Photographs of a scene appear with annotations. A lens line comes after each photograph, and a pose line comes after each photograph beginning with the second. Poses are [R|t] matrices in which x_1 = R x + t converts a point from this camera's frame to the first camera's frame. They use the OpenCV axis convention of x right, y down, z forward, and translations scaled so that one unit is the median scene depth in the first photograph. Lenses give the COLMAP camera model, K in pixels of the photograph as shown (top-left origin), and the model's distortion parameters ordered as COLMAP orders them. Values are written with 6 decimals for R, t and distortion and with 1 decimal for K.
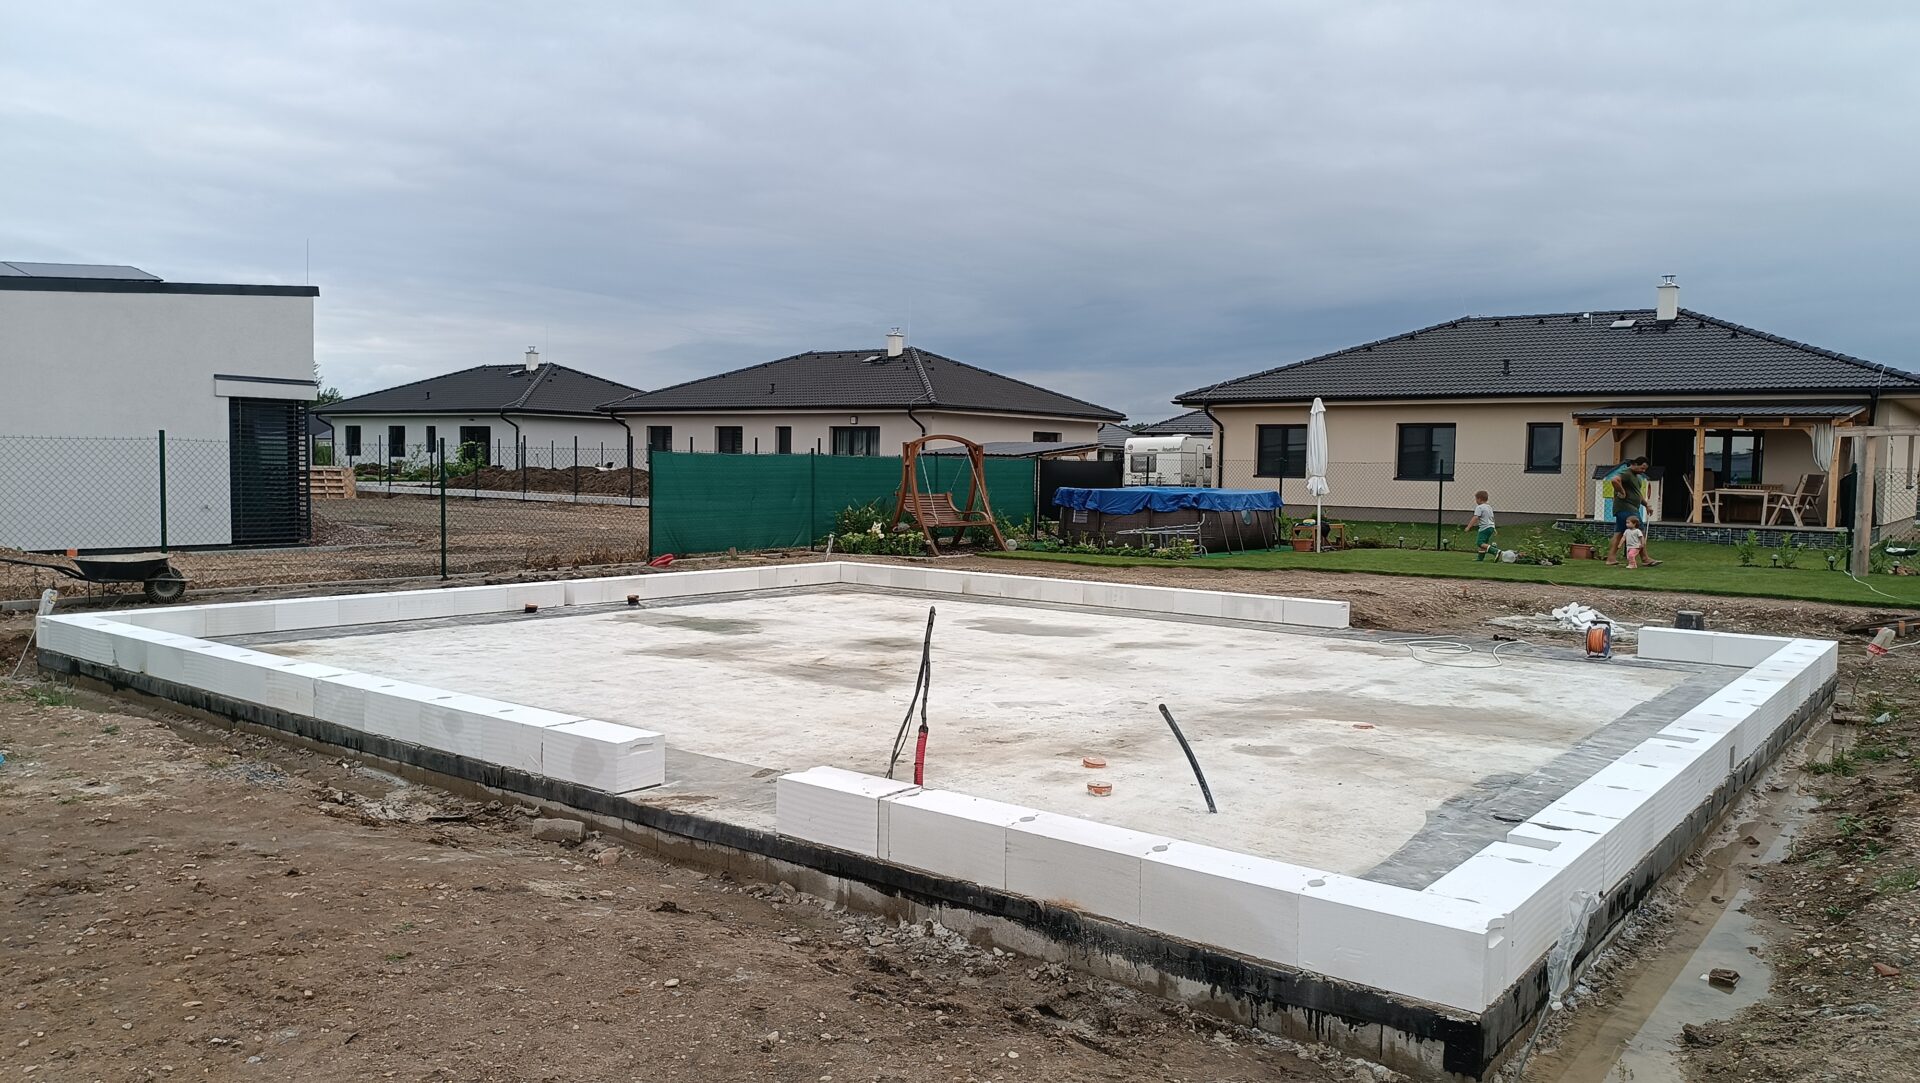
lens RADIAL K [[1368.8, 0, 960.0], [0, 1368.8, 541.5], [0, 0, 1]] dist [0.019187, -0.008473]
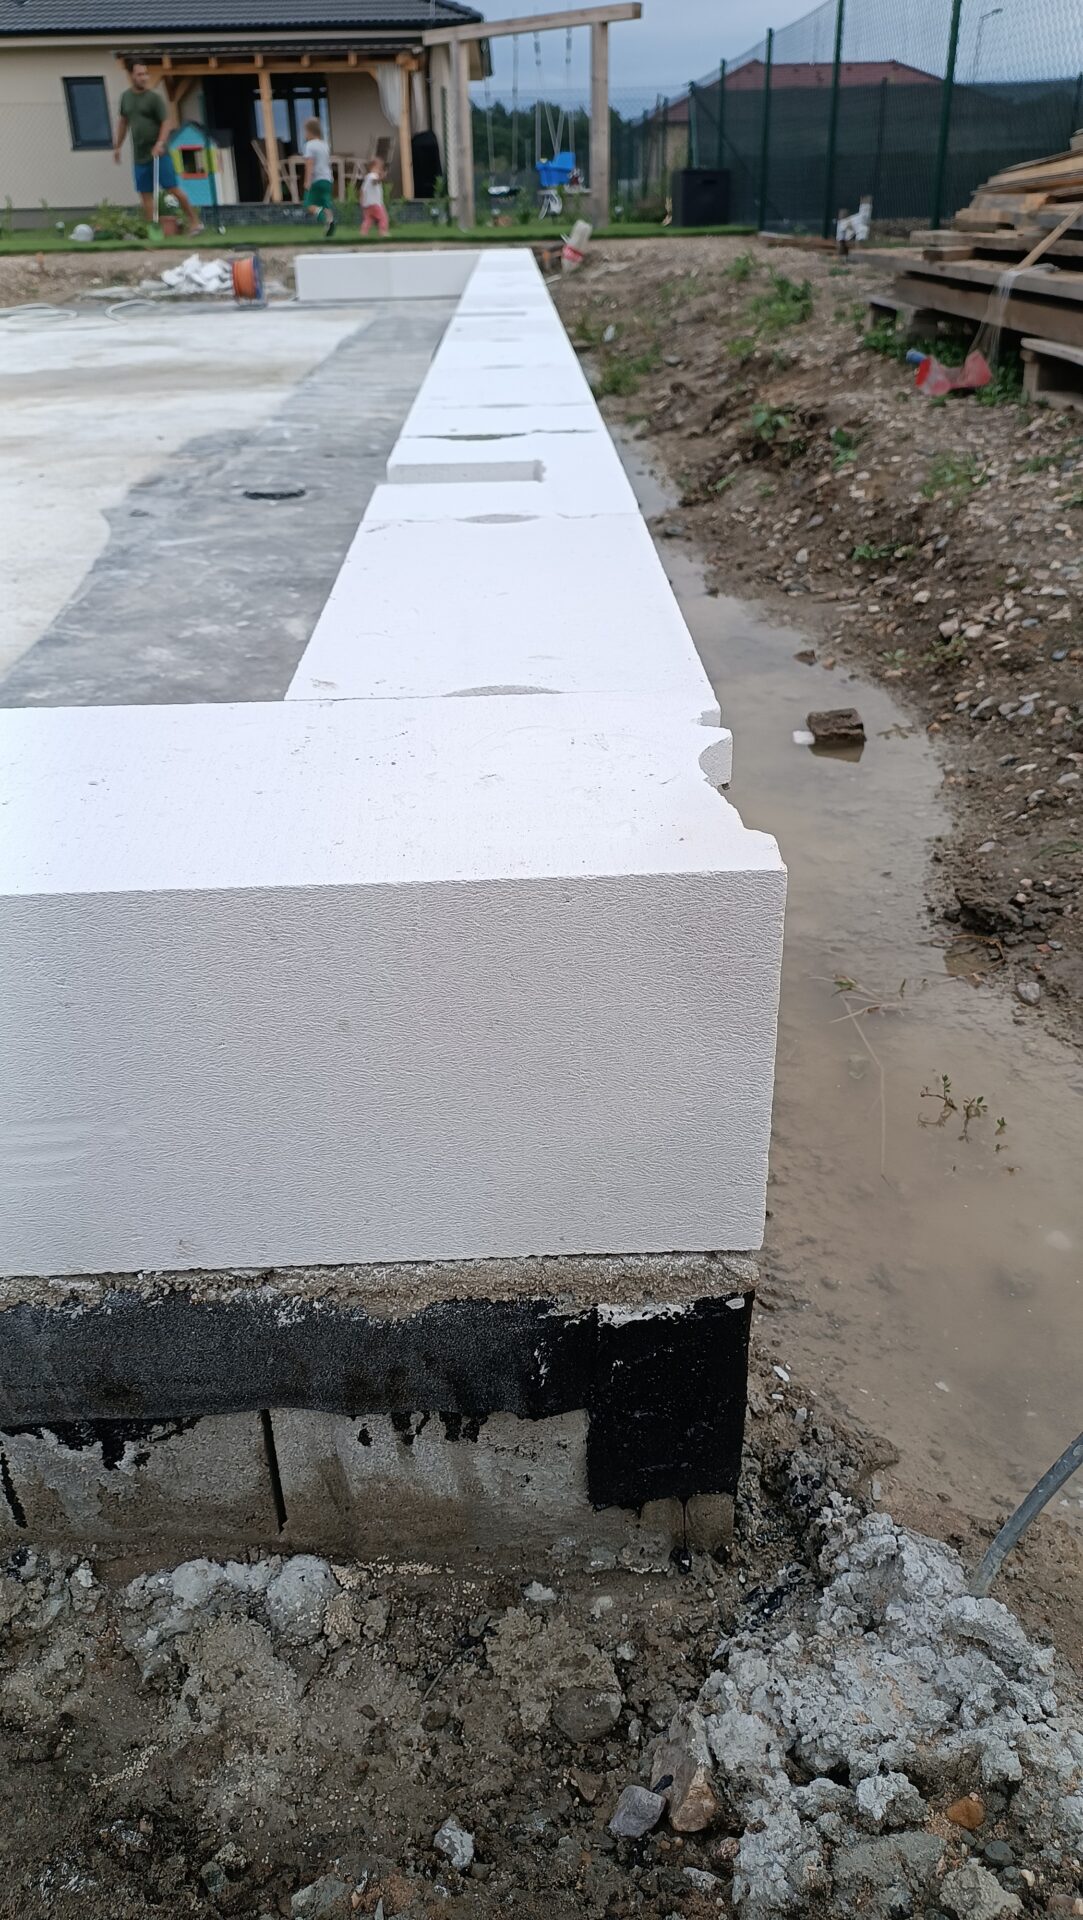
lens RADIAL K [[1383.3, 0, 541.5], [0, 1383.3, 960.0], [0, 0, 1]] dist [-0.006973, -0.002576]
pose [[0.773681, -0.331679, 0.539821, 0.113910], [0.067363, 0.890257, 0.450450, 0.094168], [-0.629984, -0.312140, 0.711118, 0.385982]]
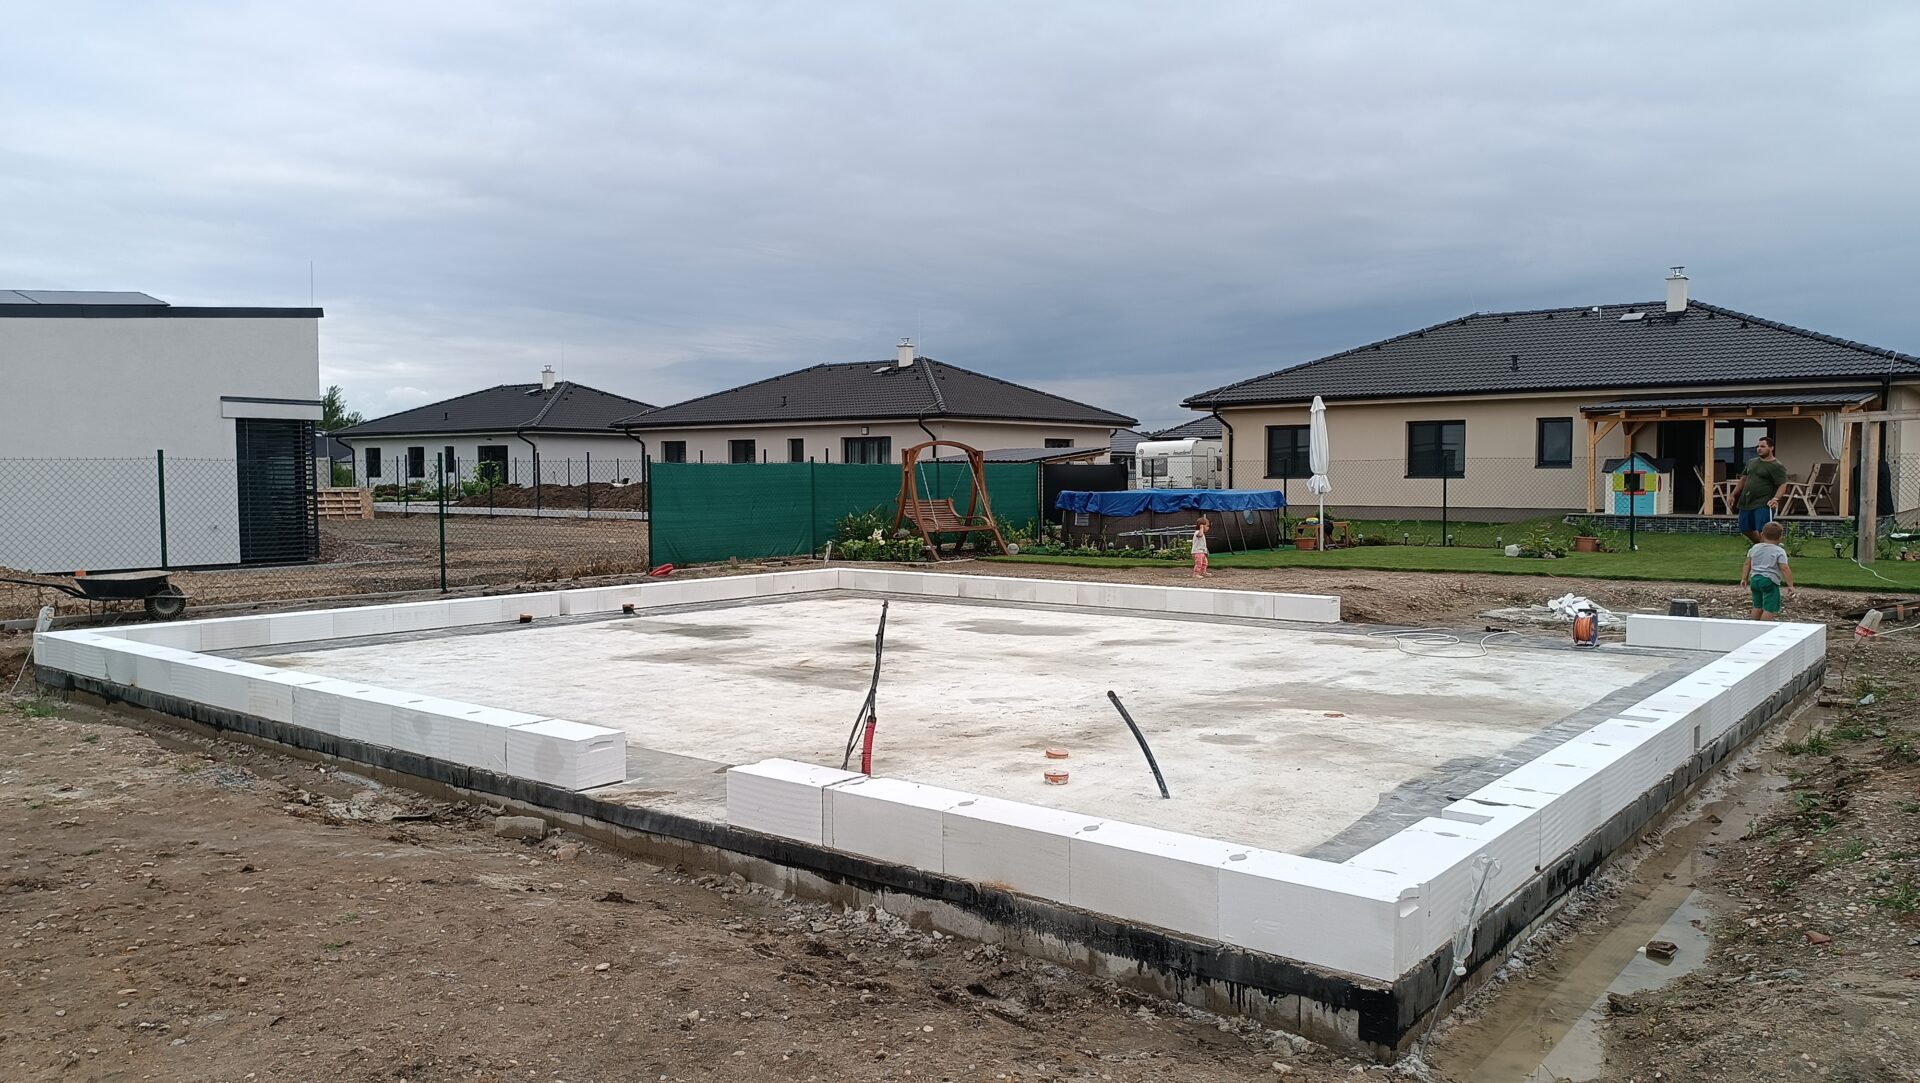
lens RADIAL K [[1368.8, 0, 960.0], [0, 1368.8, 541.5], [0, 0, 1]] dist [0.019187, -0.008473]
pose [[0.999651, -0.020112, -0.017142, 0.036886], [0.019976, 0.999768, -0.008097, 0.009788], [0.017301, 0.007752, 0.999820, -0.006333]]
